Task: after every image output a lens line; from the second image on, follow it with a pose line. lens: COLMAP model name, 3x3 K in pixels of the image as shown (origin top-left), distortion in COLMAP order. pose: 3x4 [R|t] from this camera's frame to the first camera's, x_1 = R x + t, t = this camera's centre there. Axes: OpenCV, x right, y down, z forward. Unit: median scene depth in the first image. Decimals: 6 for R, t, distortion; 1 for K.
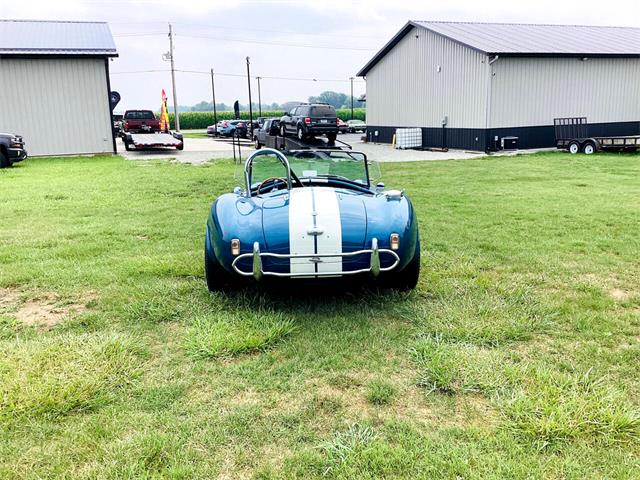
lens RADIAL K [[575.2, 0, 335.1], [0, 575.2, 243.0], [0, 0, 1]] dist [0.095457, -0.151848]
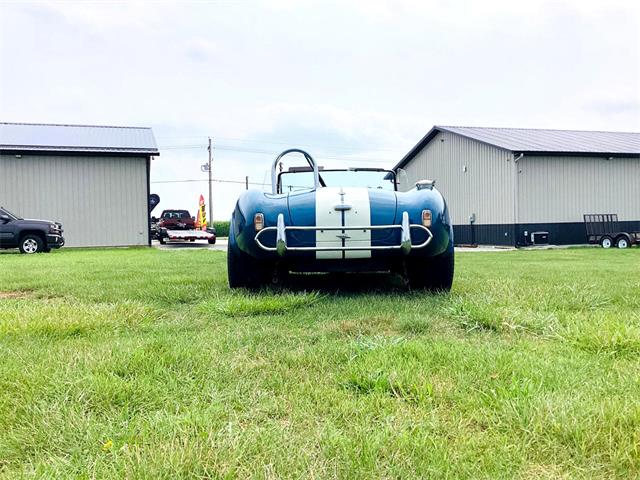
lens RADIAL K [[575.2, 0, 335.1], [0, 575.2, 243.5], [0, 0, 1]] dist [0.095457, -0.151848]
pose [[0.998765, 0.003052, -0.049584, 0.000054], [-0.012683, 0.980699, -0.195114, 0.036147], [0.048032, 0.195502, 0.979526, 0.012480]]
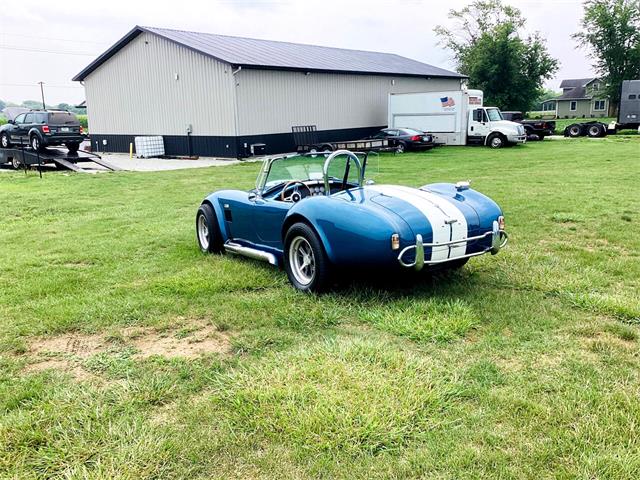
lens RADIAL K [[575.2, 0, 325.2], [0, 575.2, 243.6], [0, 0, 1]] dist [0.095457, -0.151848]
pose [[0.868173, -0.107949, 0.484379, -0.126682], [0.114738, 0.993272, 0.015711, -0.003349], [-0.482816, 0.041937, 0.874717, 0.022924]]
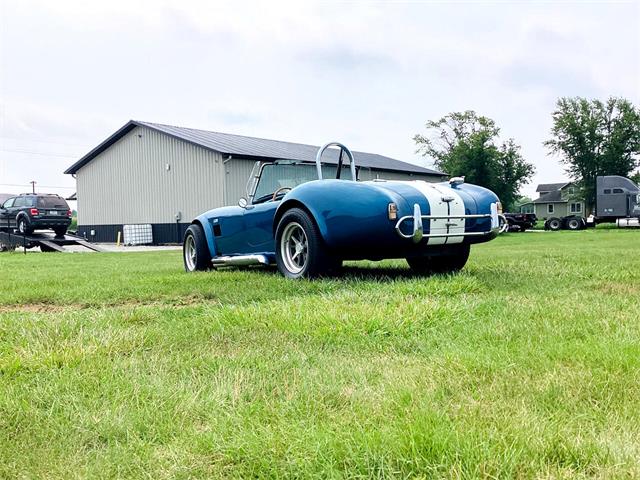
lens RADIAL K [[575.2, 0, 324.6], [0, 575.2, 239.1], [0, 0, 1]] dist [0.095457, -0.151848]
pose [[0.856556, -0.018037, 0.515738, -0.127470], [0.122261, 0.978030, -0.168851, 0.033679], [-0.501362, 0.207685, 0.839943, 0.035128]]
